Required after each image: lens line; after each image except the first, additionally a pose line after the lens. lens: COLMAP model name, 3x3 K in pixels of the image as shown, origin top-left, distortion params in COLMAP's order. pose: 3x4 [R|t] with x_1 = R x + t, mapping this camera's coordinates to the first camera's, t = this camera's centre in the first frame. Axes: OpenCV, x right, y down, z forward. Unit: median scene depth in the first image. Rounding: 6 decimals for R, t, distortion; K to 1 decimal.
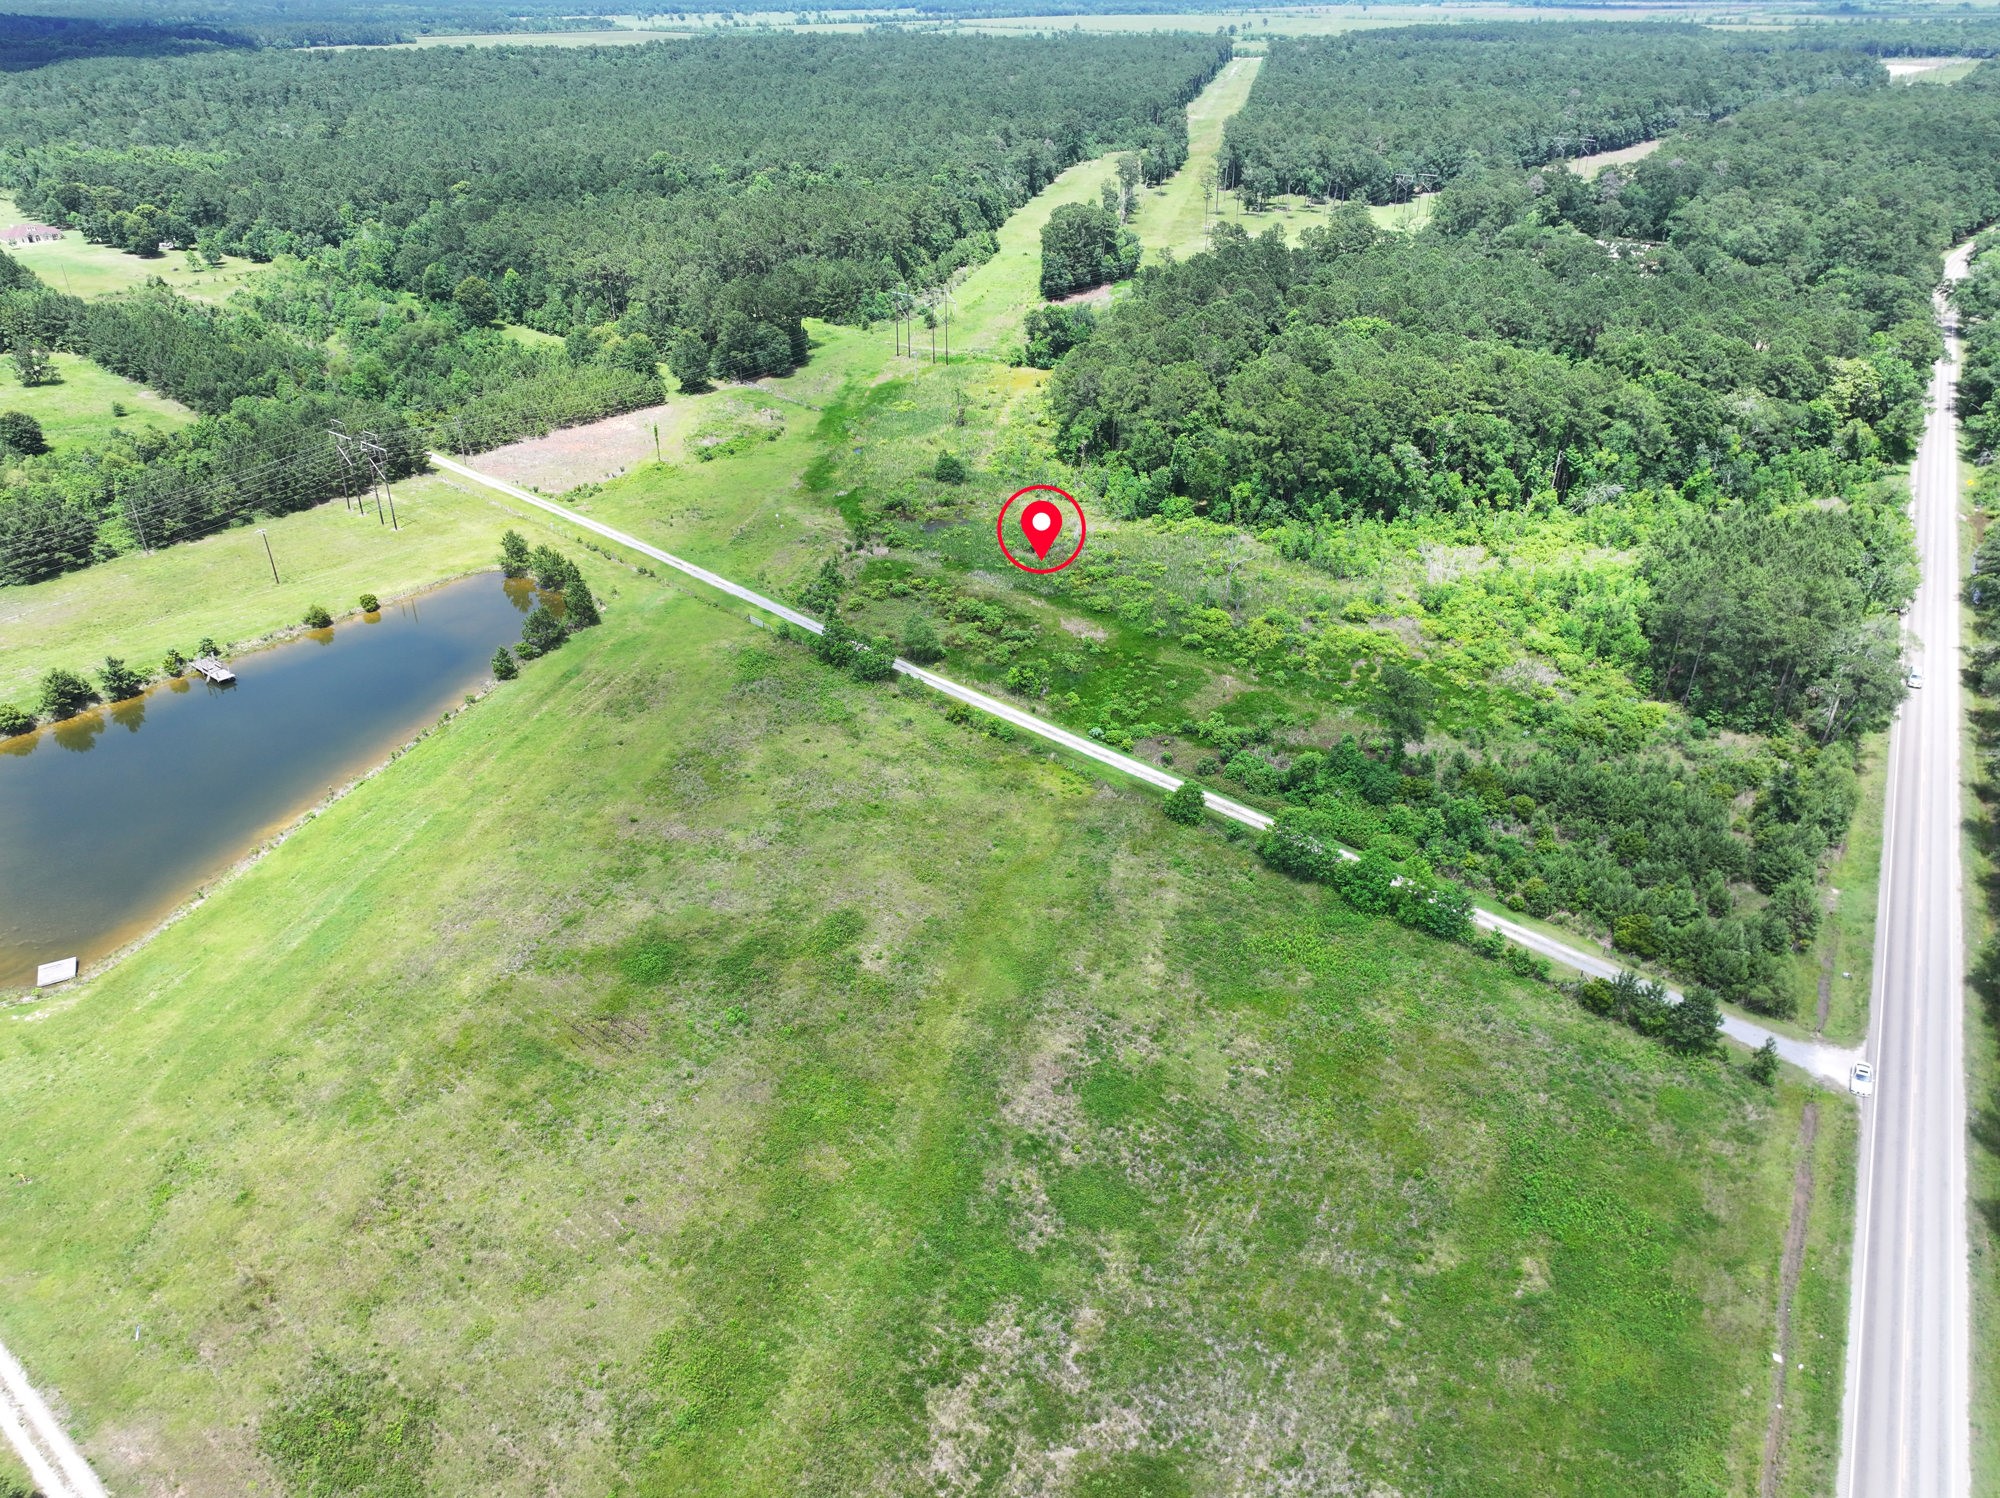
lens RADIAL K [[1406.9, 0, 1000.0], [0, 1406.9, 749.0], [0, 0, 1]] dist [-0.006450, 0.025977]
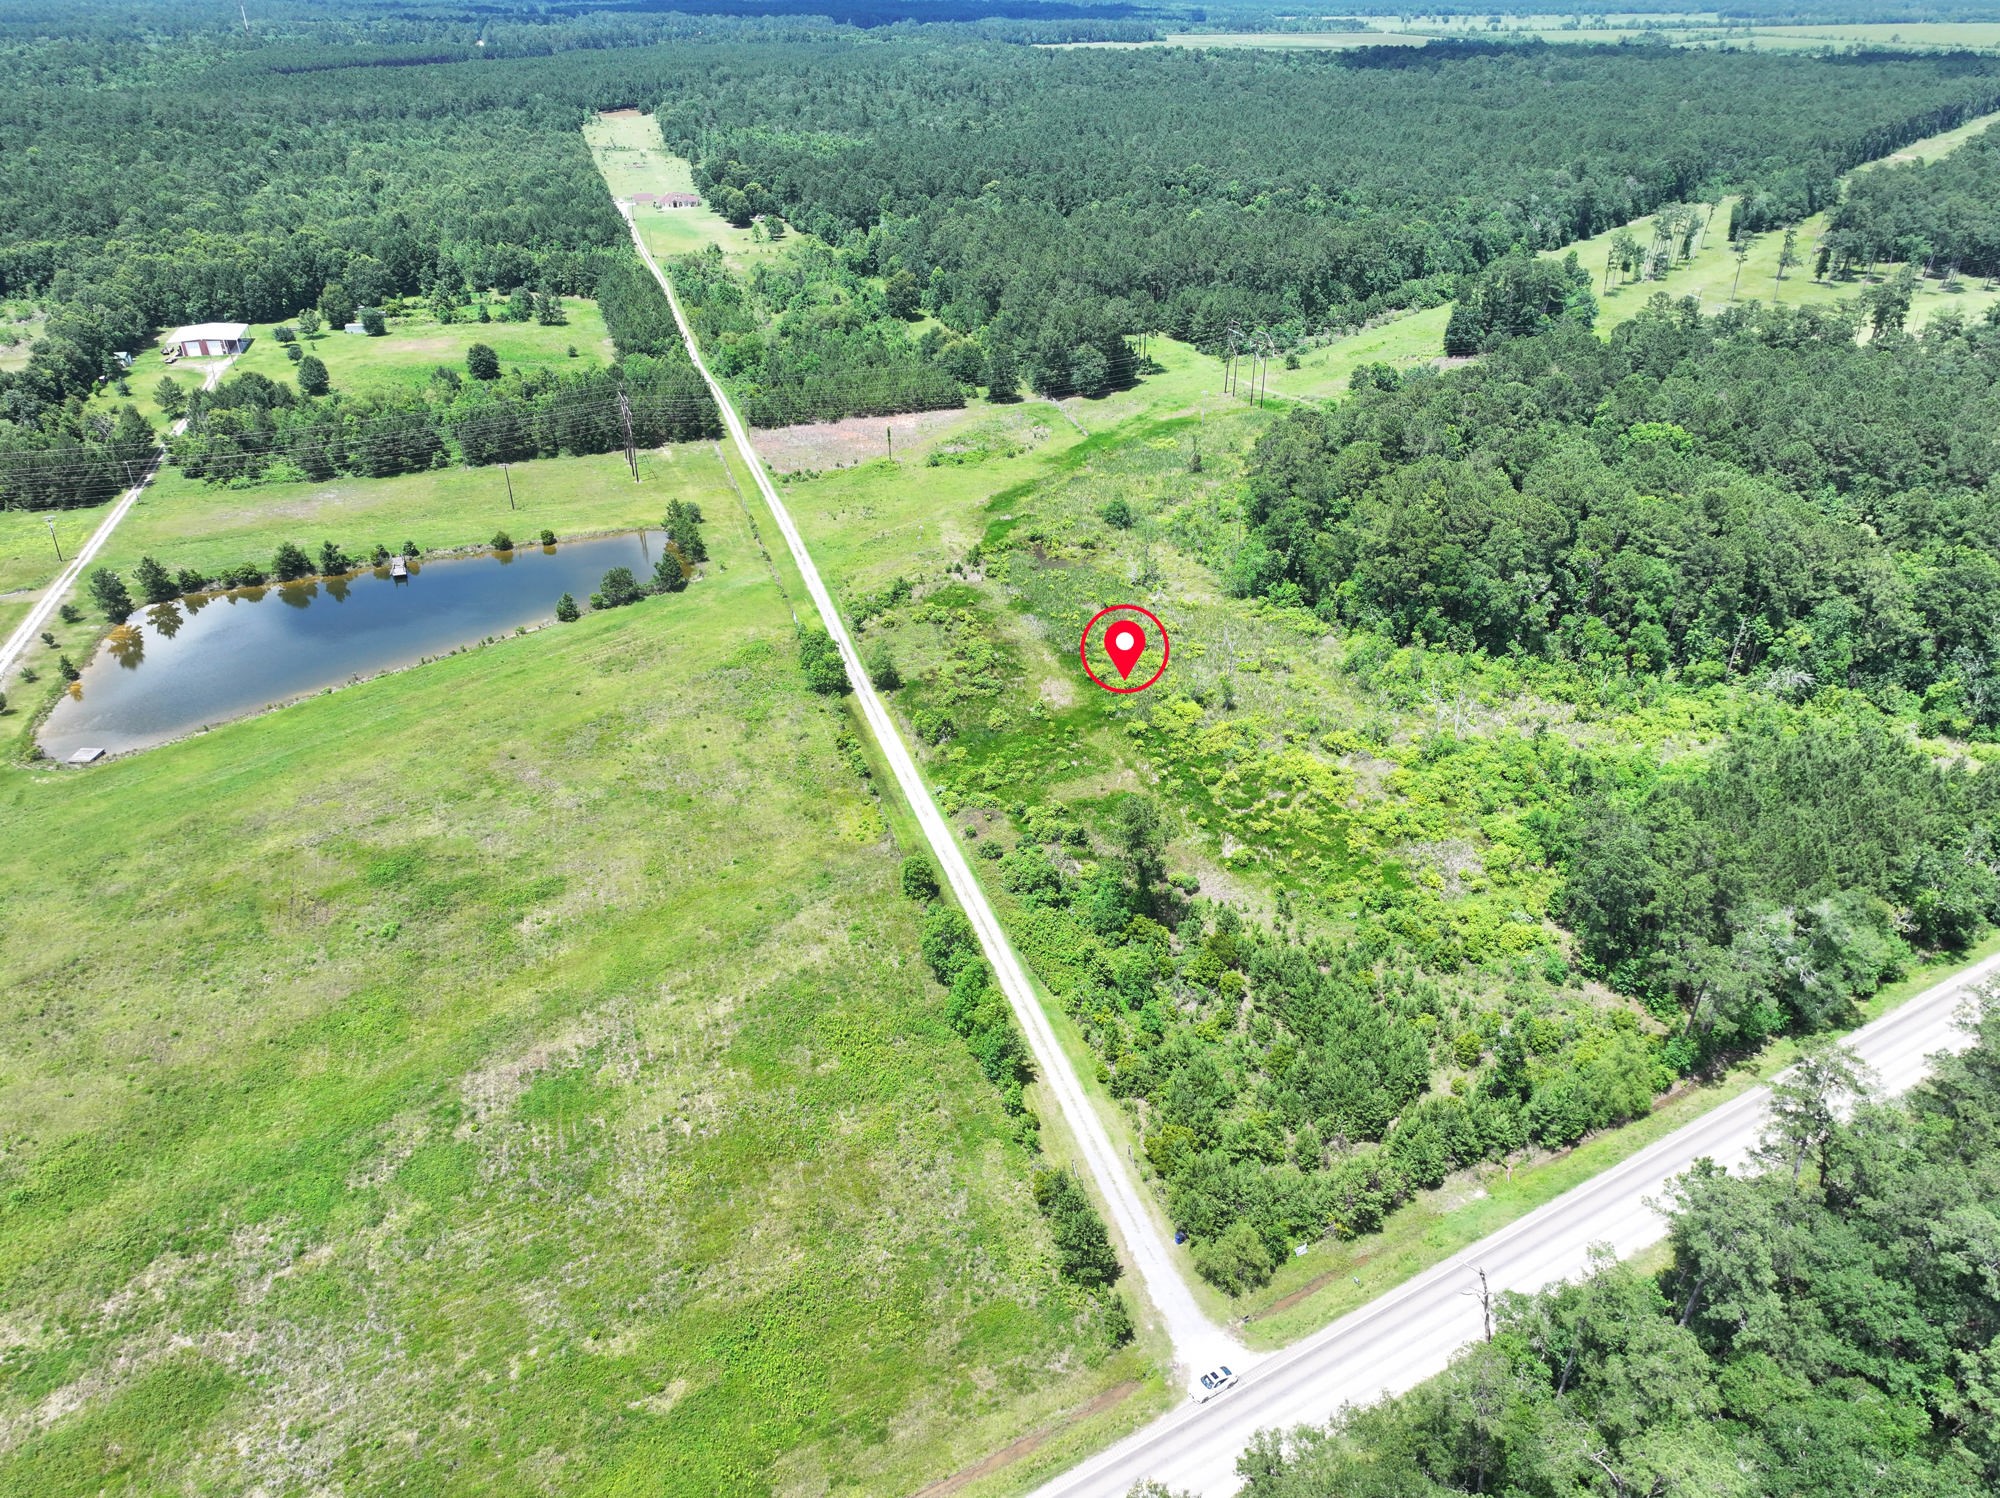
lens RADIAL K [[1406.9, 0, 1000.0], [0, 1406.9, 749.0], [0, 0, 1]] dist [-0.006450, 0.025977]
pose [[0.873685, 0.242868, -0.421532, 0.411120], [-0.241946, 0.968636, 0.056619, -0.084472], [0.422062, 0.052521, 0.905044, 0.079821]]
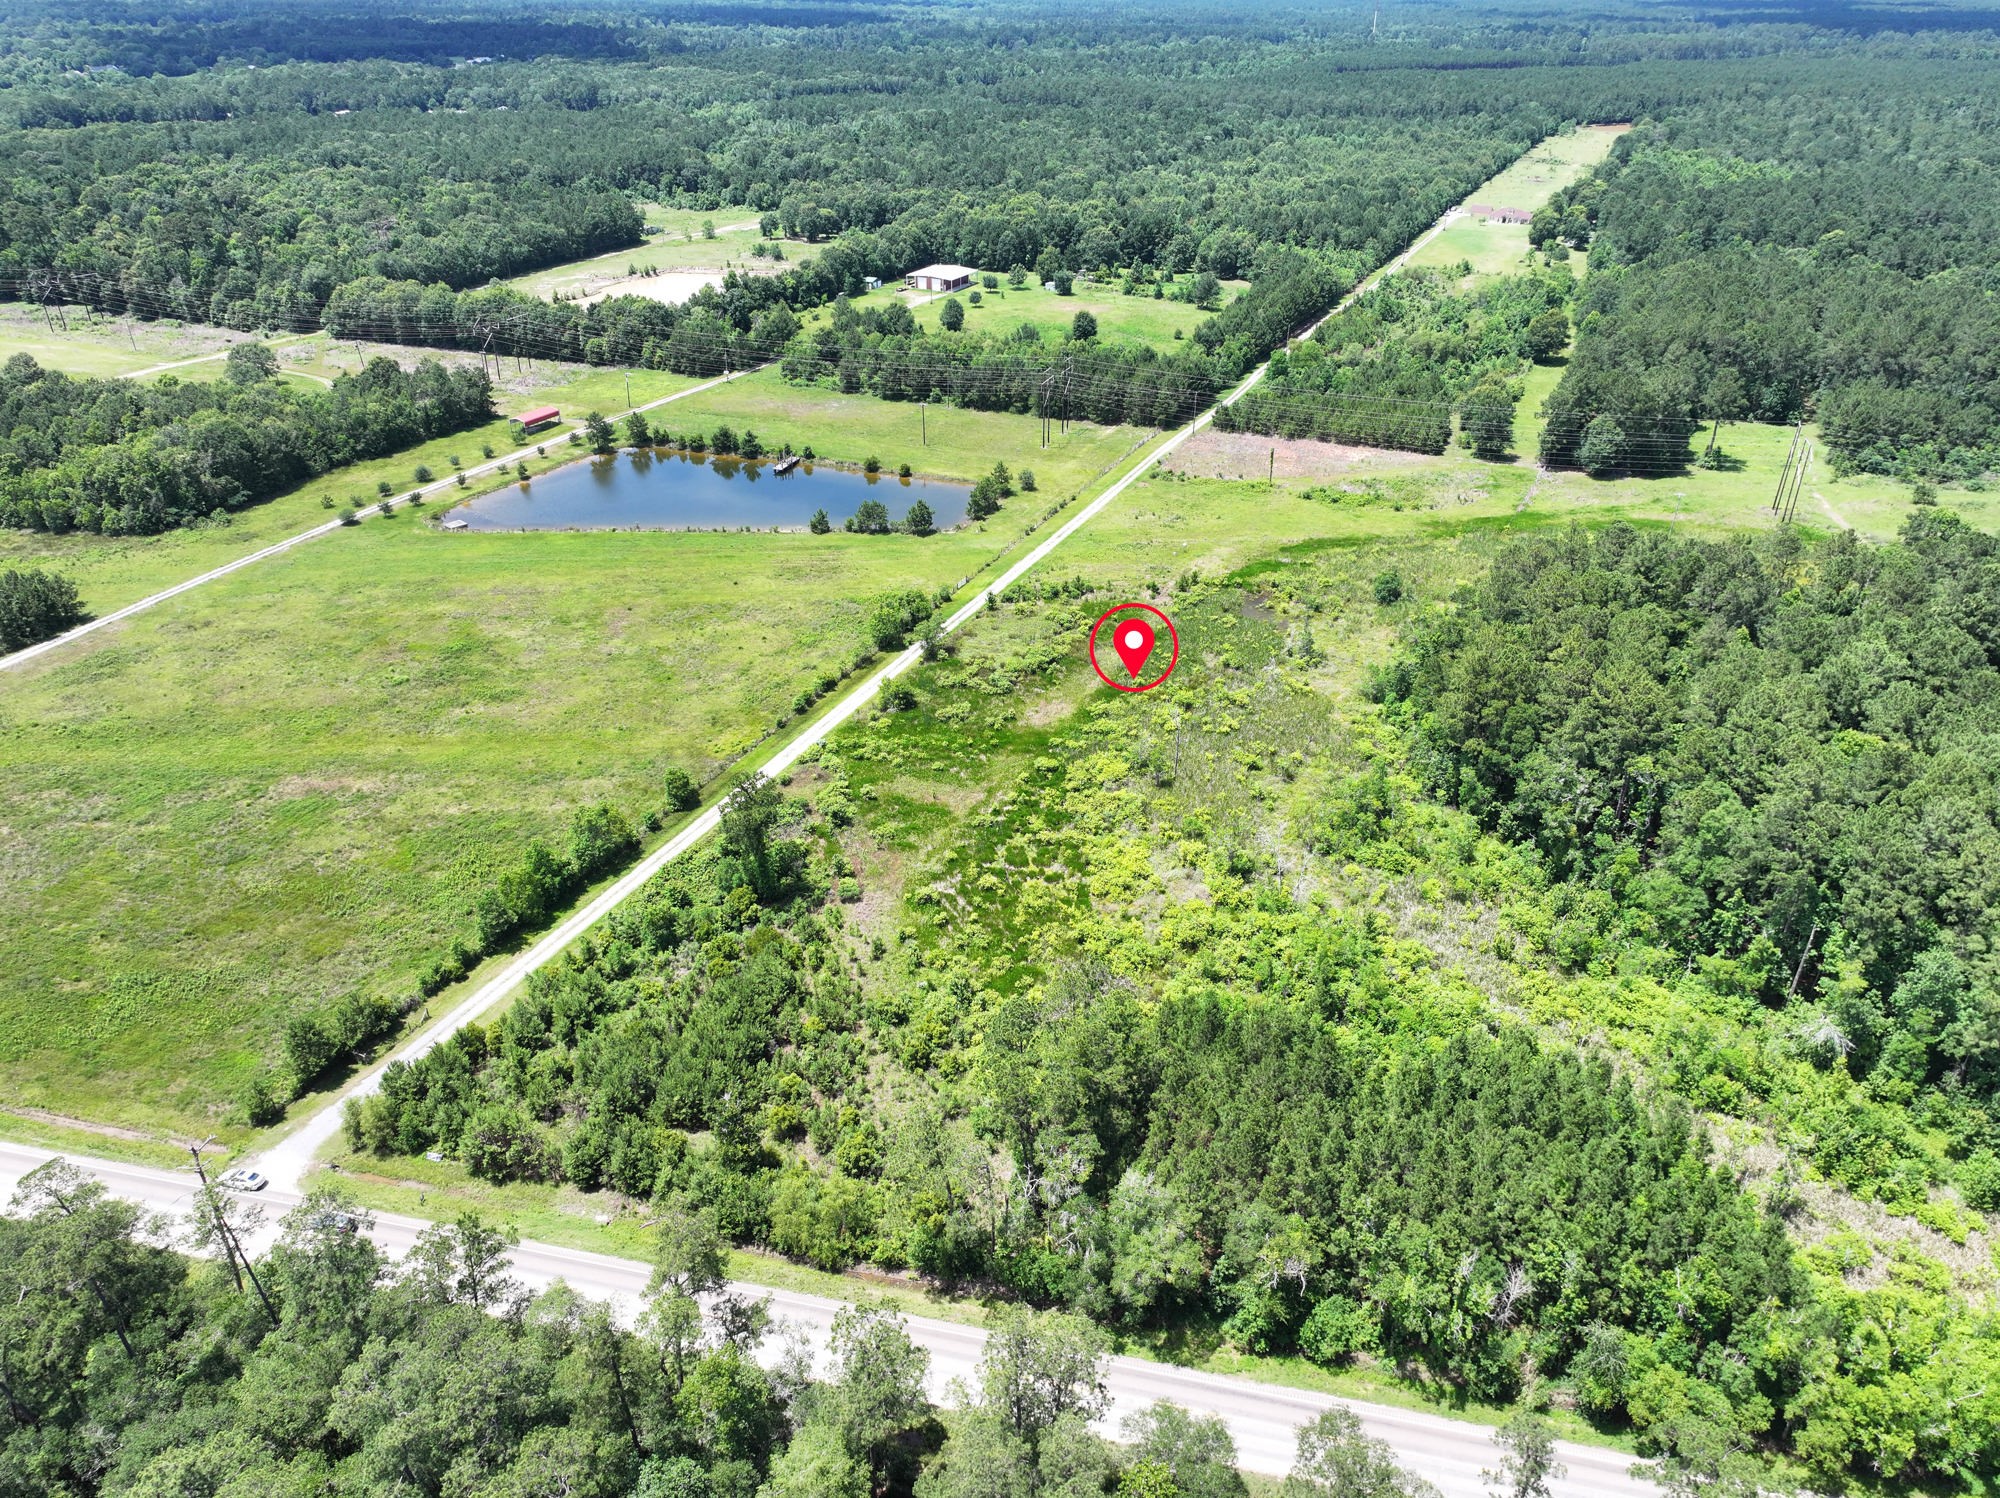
lens RADIAL K [[1406.9, 0, 1000.0], [0, 1406.9, 749.0], [0, 0, 1]] dist [-0.006450, 0.025977]
pose [[0.309196, 0.469104, -0.827248, 0.784906], [-0.469376, 0.831815, 0.296259, -0.305622], [0.827094, 0.296688, 0.477380, 0.470722]]
